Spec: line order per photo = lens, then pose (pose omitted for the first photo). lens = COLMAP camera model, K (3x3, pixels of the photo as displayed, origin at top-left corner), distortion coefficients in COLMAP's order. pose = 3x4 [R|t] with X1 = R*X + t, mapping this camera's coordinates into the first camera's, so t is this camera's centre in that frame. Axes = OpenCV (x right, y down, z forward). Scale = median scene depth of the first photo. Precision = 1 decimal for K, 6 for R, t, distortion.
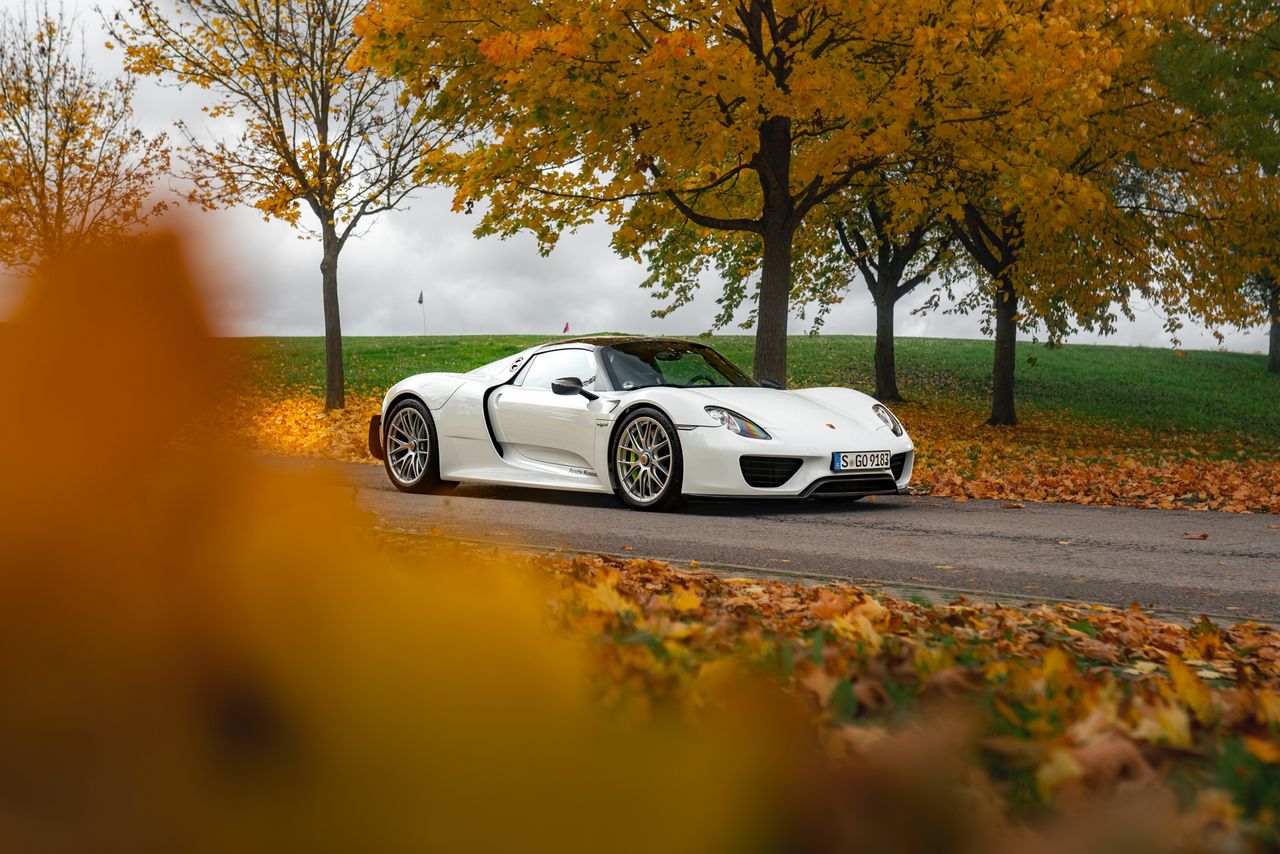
lens RADIAL K [[1960.8, 0, 640.0], [0, 1960.8, 427.0], [0, 0, 1]] dist [0.013318, -0.111049]
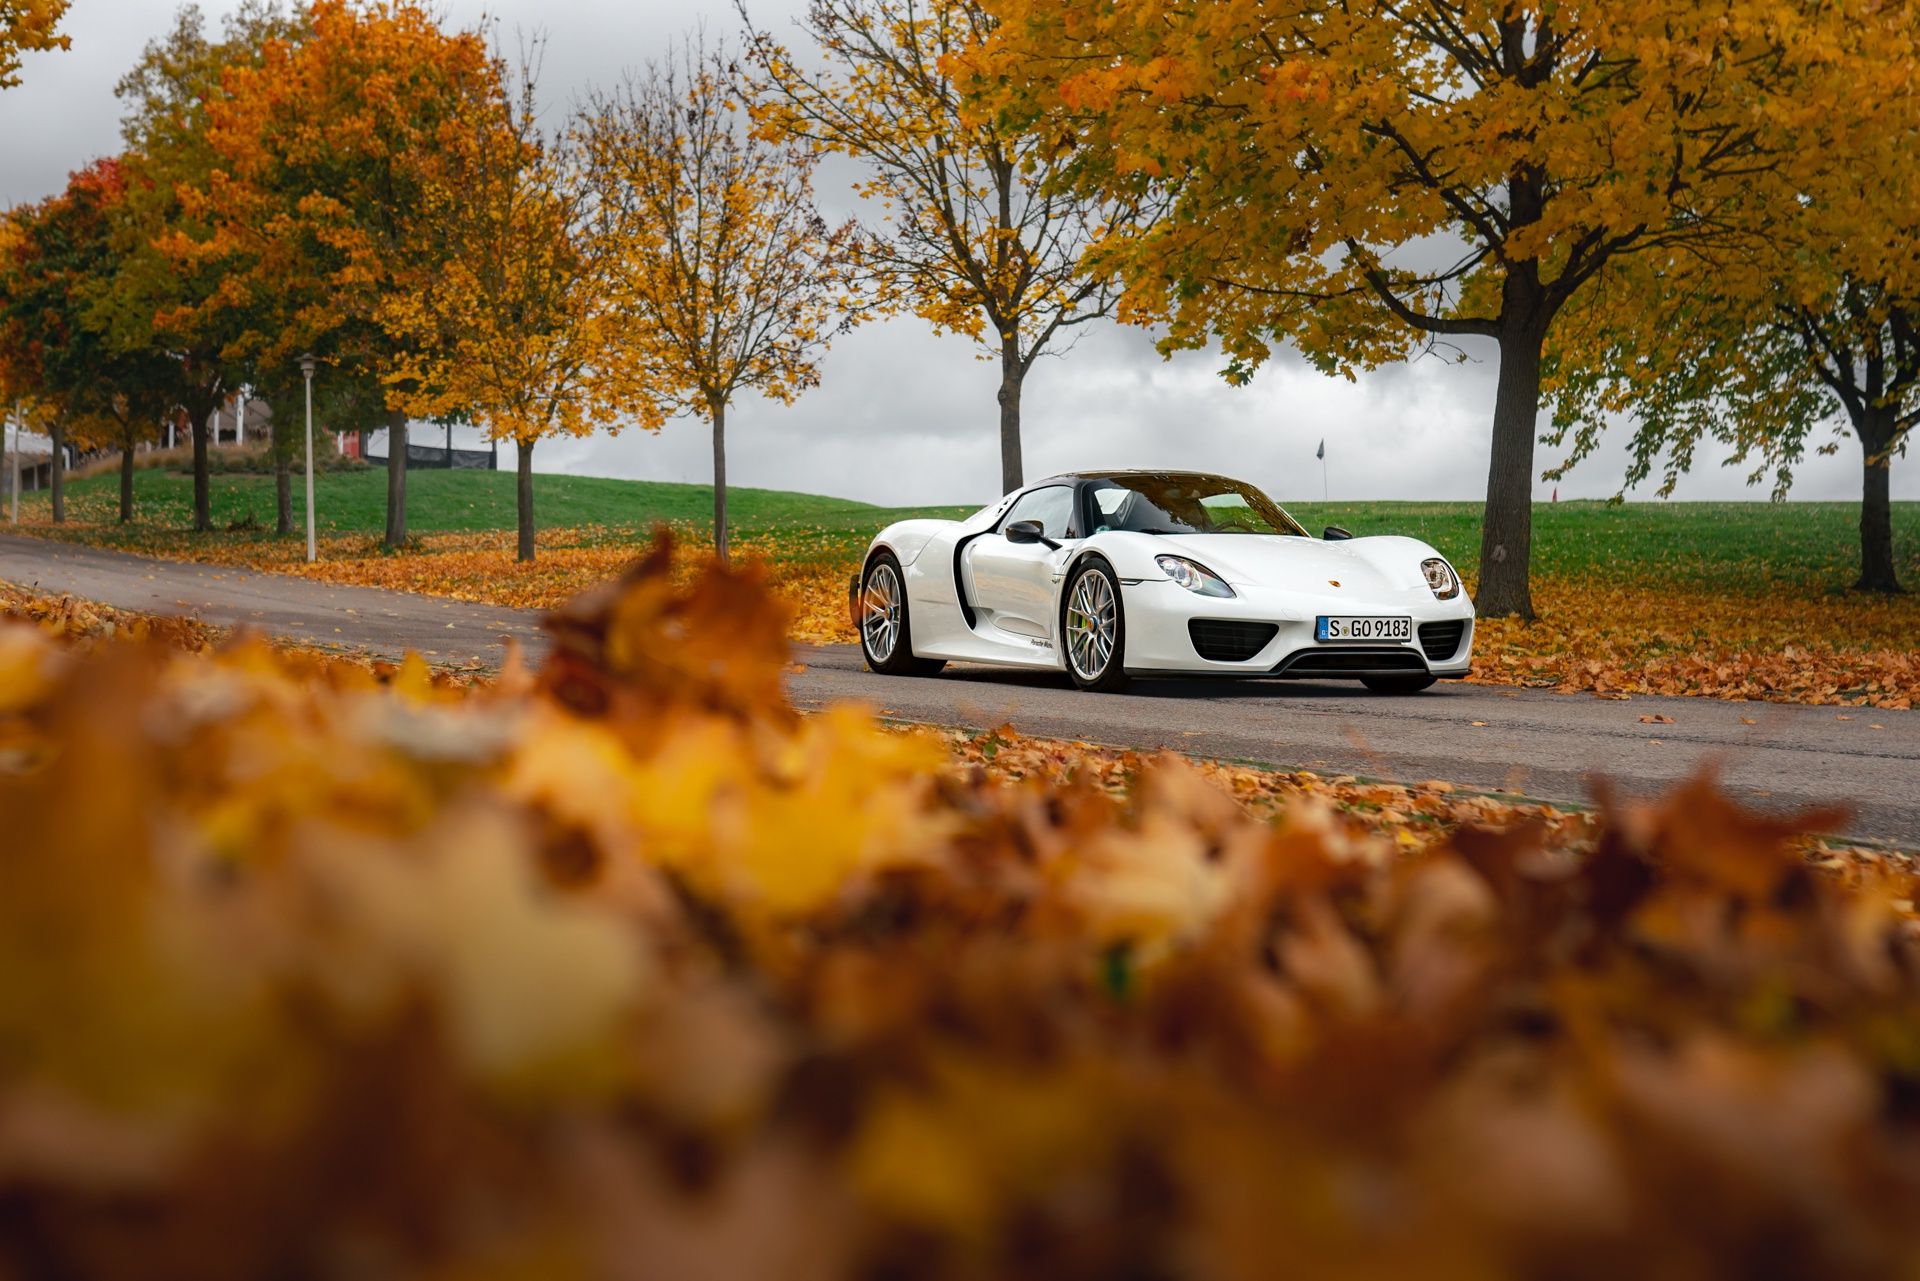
lens RADIAL K [[2941.2, 0, 960.0], [0, 2941.2, 640.5], [0, 0, 1]] dist [0.013318, -0.111049]
pose [[0.959120, 0.013156, -0.282692, 0.135996], [-0.014640, 0.999888, -0.003139, 0.013239], [0.282619, 0.007149, 0.959205, -0.058822]]
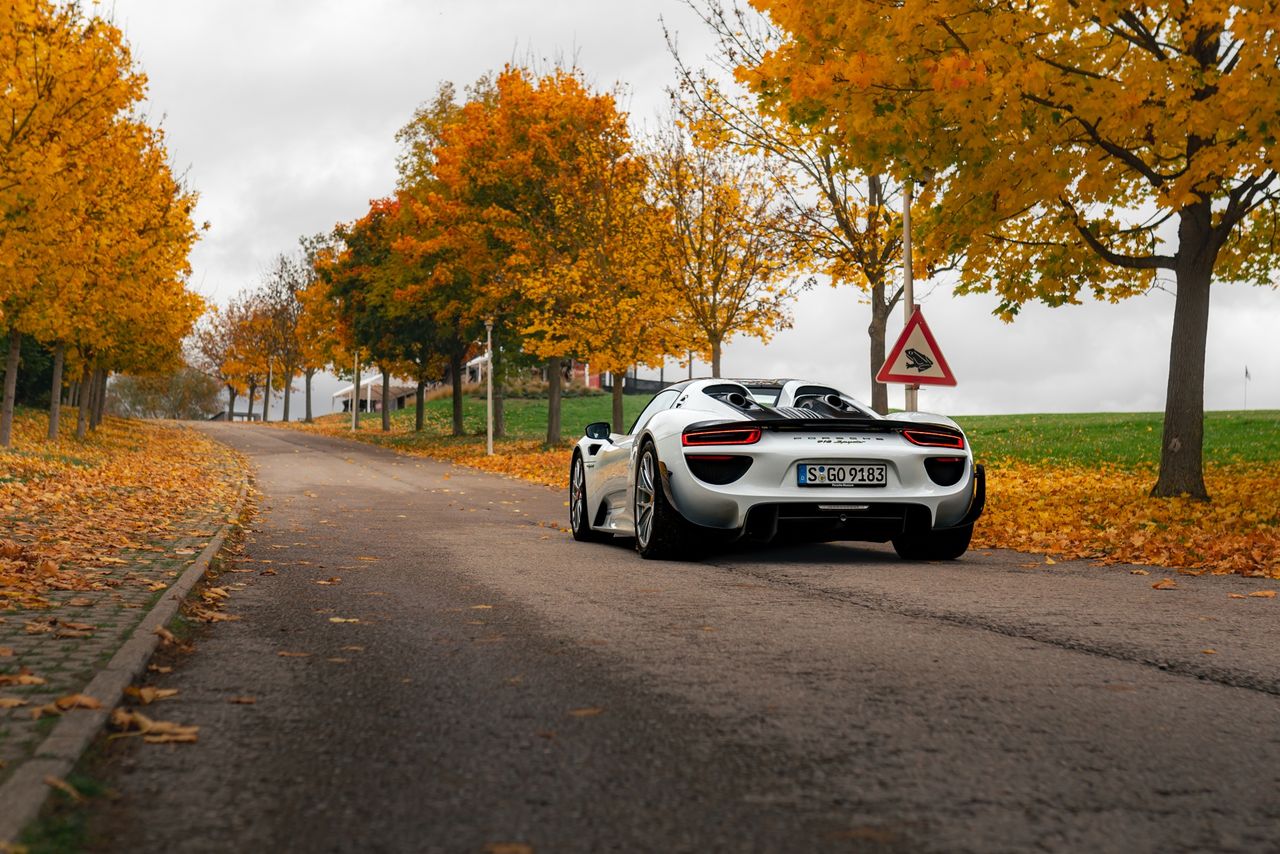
lens RADIAL K [[1960.8, 0, 640.0], [0, 1960.8, 427.0], [0, 0, 1]] dist [0.013318, -0.111049]
pose [[0.873224, -0.004470, -0.487299, 0.215974], [-0.018252, 0.998956, -0.041869, 0.009732], [0.486978, 0.045456, 0.872231, 0.089117]]
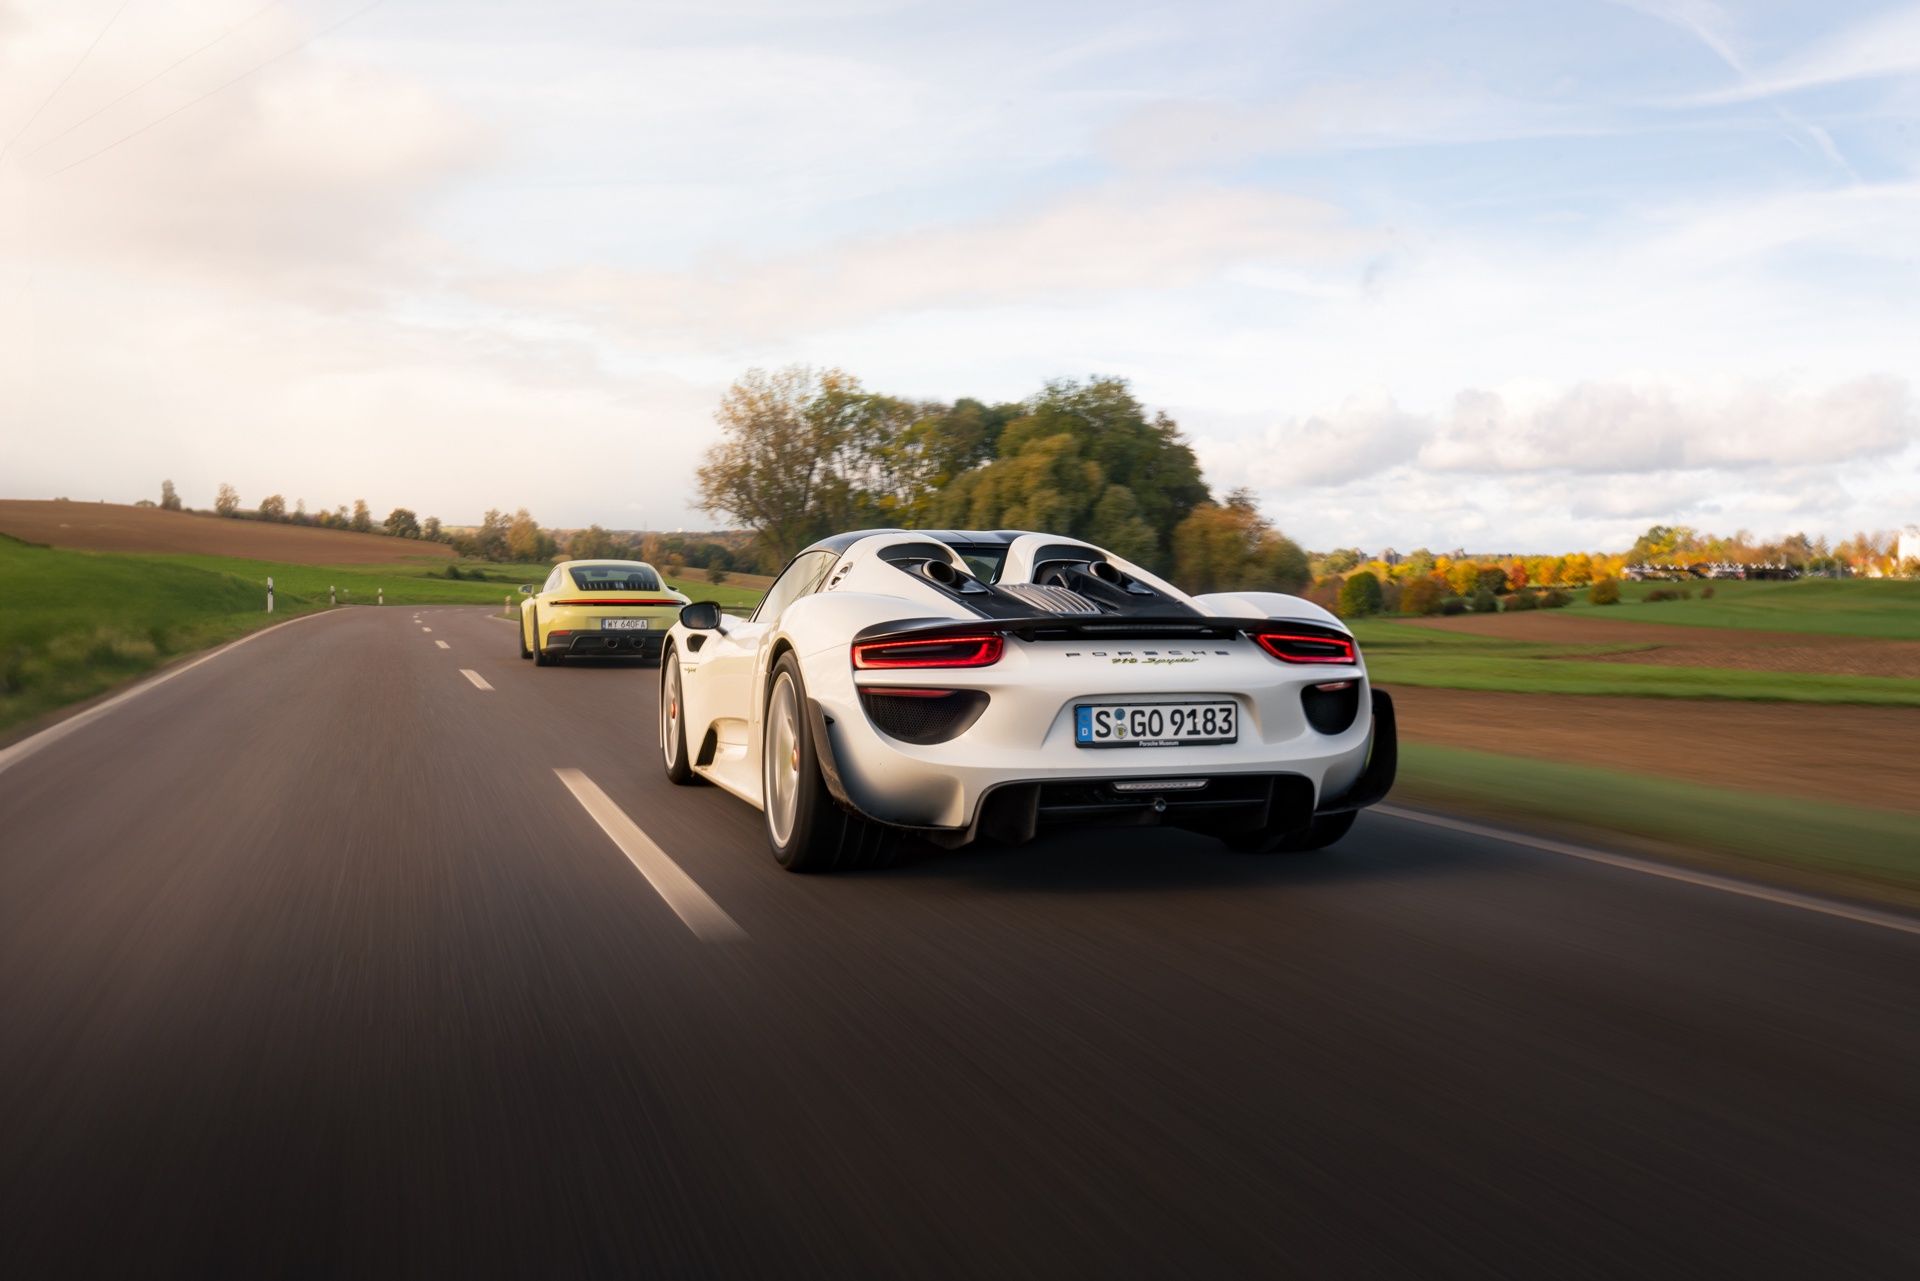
lens RADIAL K [[1876.3, 0, 960.0], [0, 1876.3, 640.5], [0, 0, 1]] dist [-0.005058, 0.018760]
pose [[0.918659, 0.009860, -0.394928, 0.109139], [-0.009675, 0.999950, 0.002458, -0.008601], [0.394933, 0.001563, 0.918709, 0.278939]]
